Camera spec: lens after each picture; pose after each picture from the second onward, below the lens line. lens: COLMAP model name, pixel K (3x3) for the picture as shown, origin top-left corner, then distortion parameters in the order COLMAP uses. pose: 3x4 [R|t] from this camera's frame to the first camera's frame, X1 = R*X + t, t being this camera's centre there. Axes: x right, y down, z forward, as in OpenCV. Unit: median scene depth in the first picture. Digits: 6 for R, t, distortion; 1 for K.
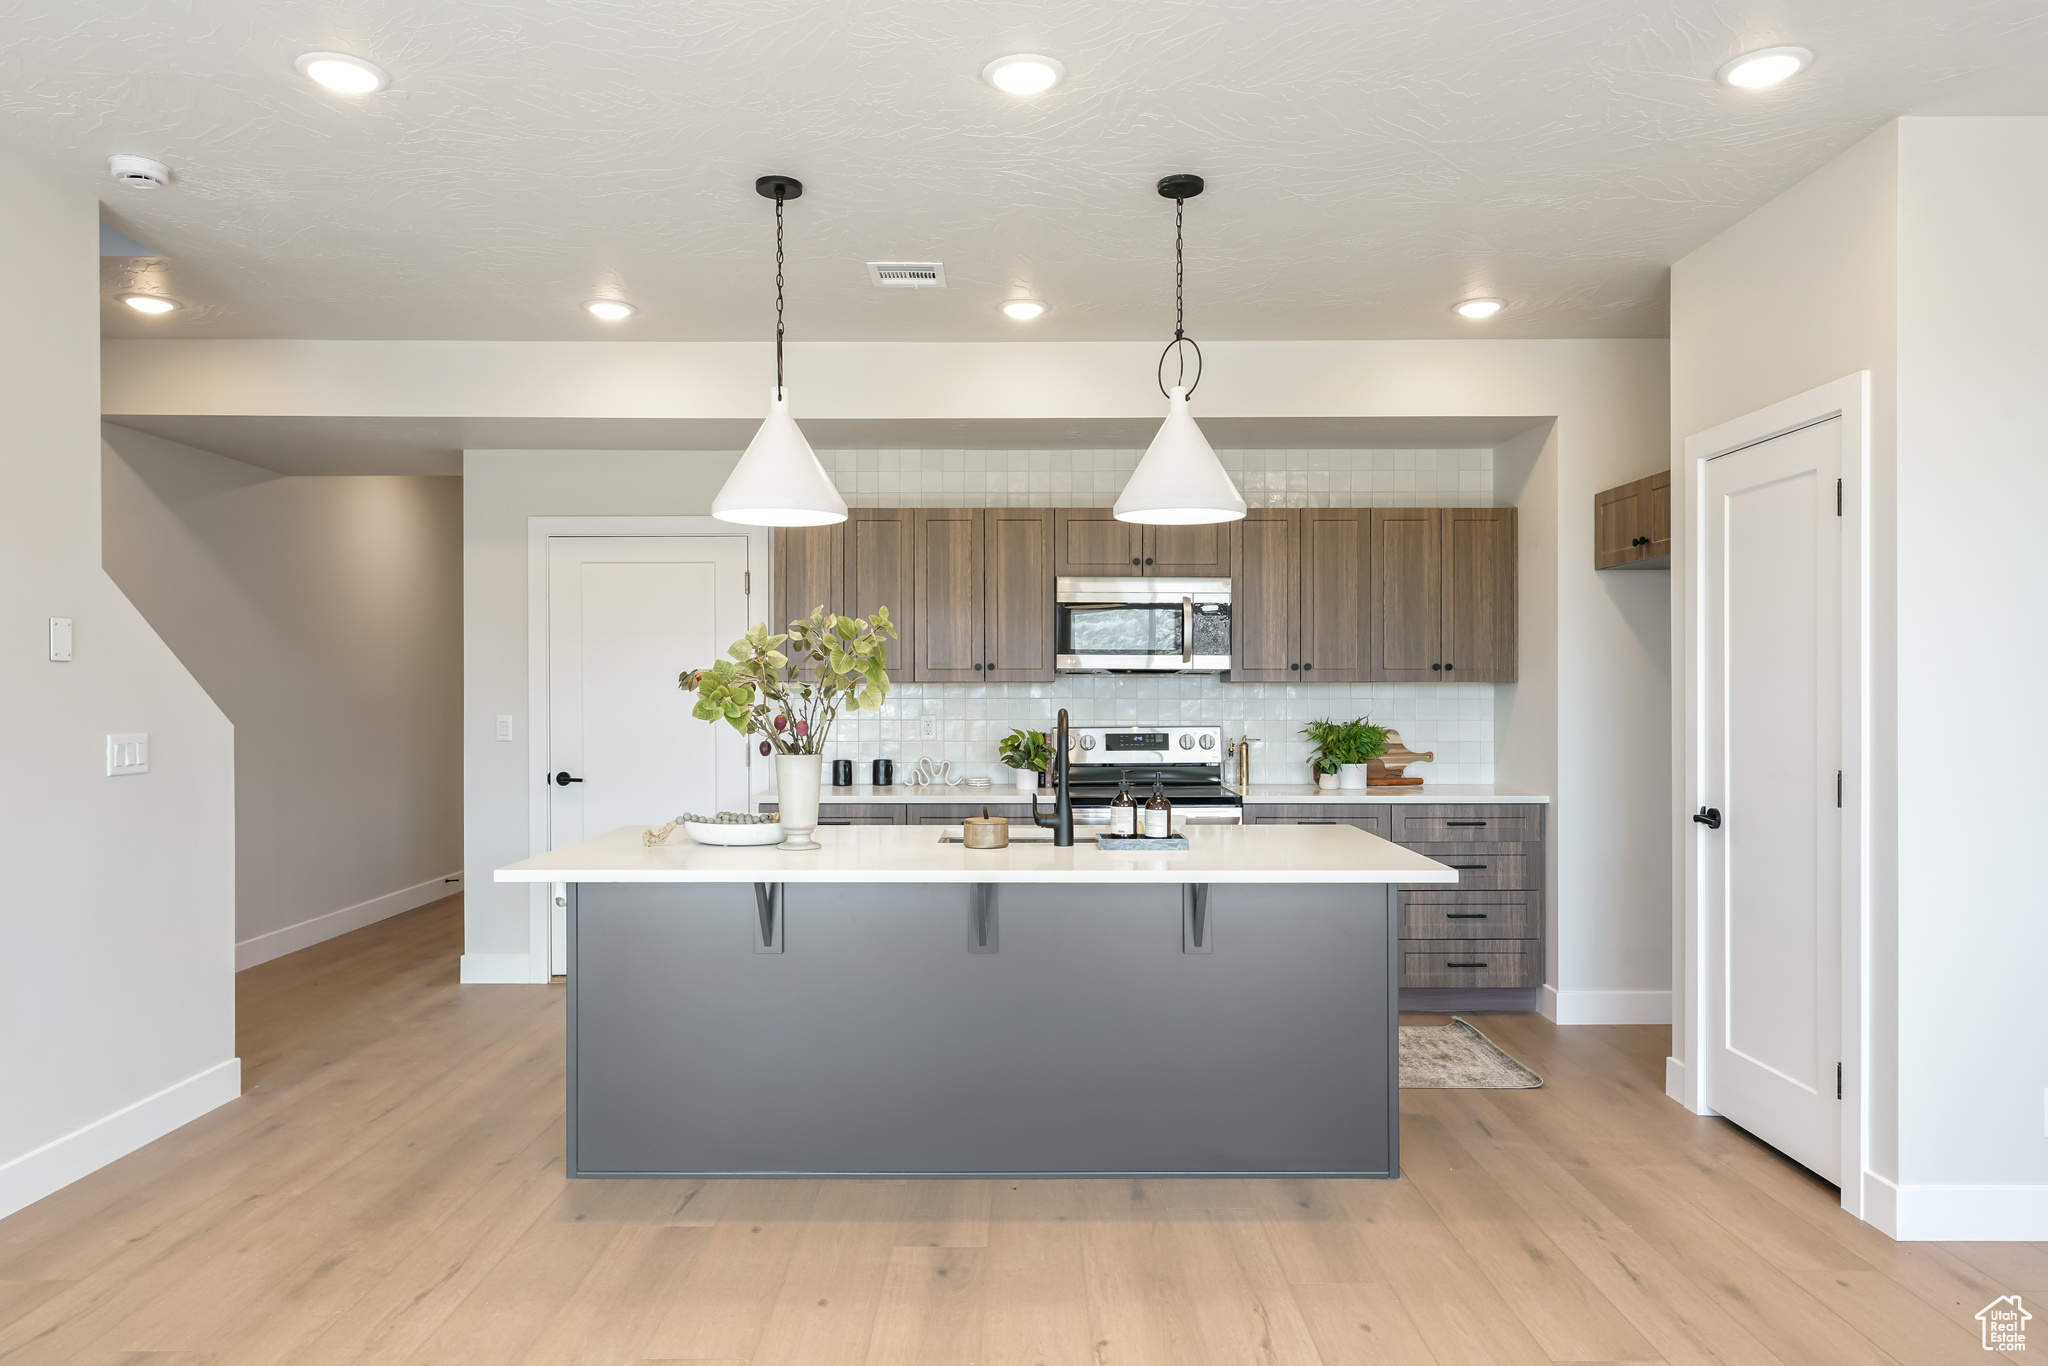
lens RADIAL K [[1194.5, 0, 1022.8], [0, 1194.5, 693.9], [0, 0, 1]] dist [-0.003278, 0.000192]
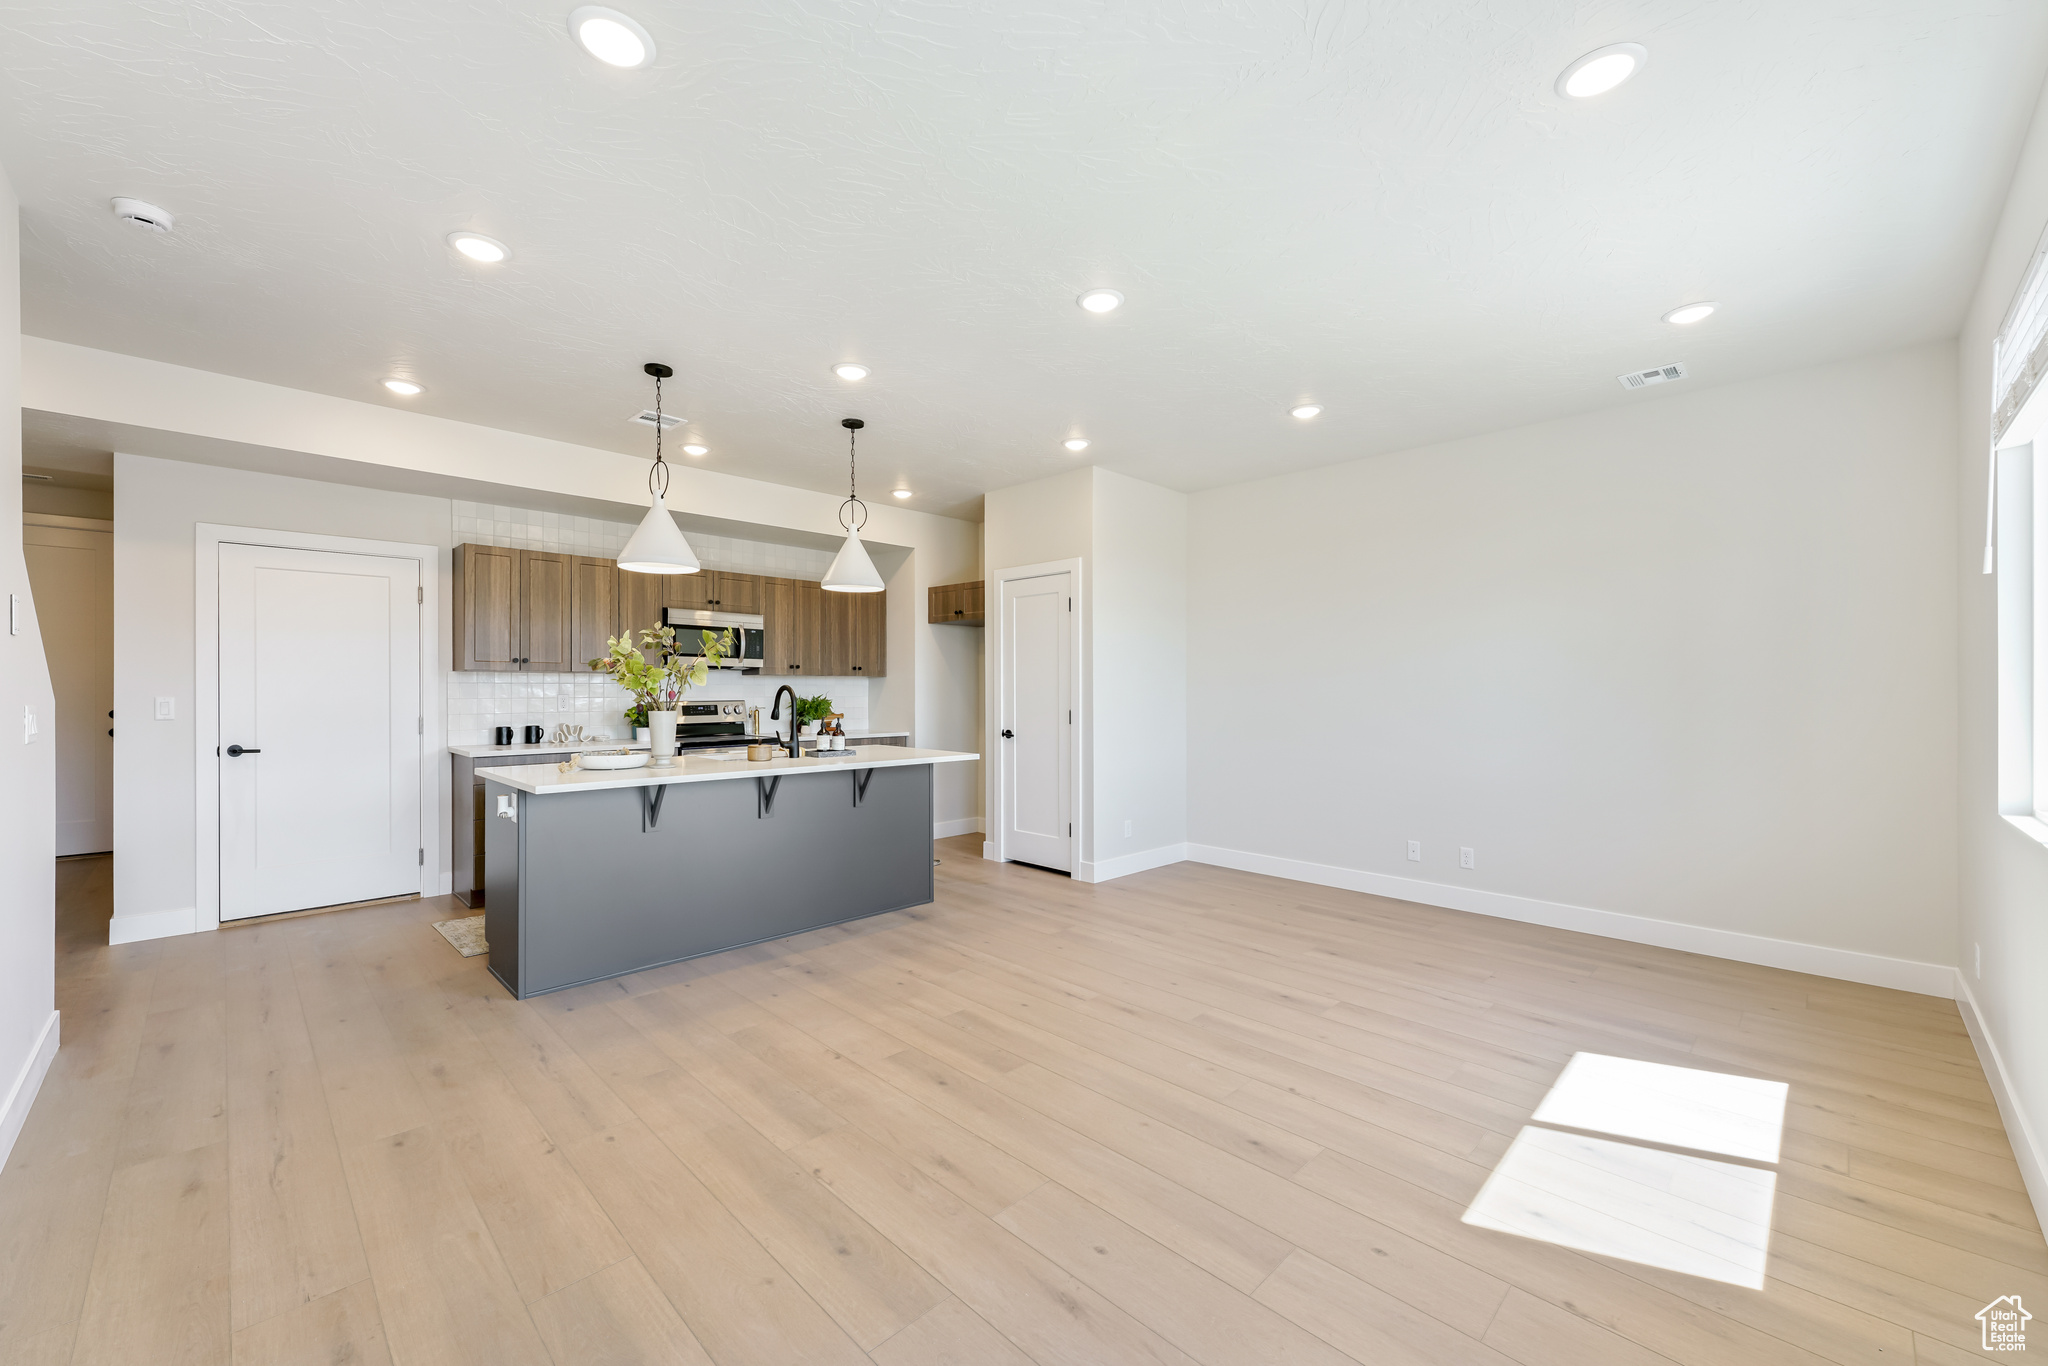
lens RADIAL K [[818.5, 0, 973.4], [0, 818.5, 689.2], [0, 0, 1]] dist [-0.000898, -0.000296]
pose [[0.718356, 0.000144, 0.695676, -0.541410], [0.002232, 0.999994, -0.002511, 0.018753], [-0.695673, 0.003356, 0.718351, -0.097373]]
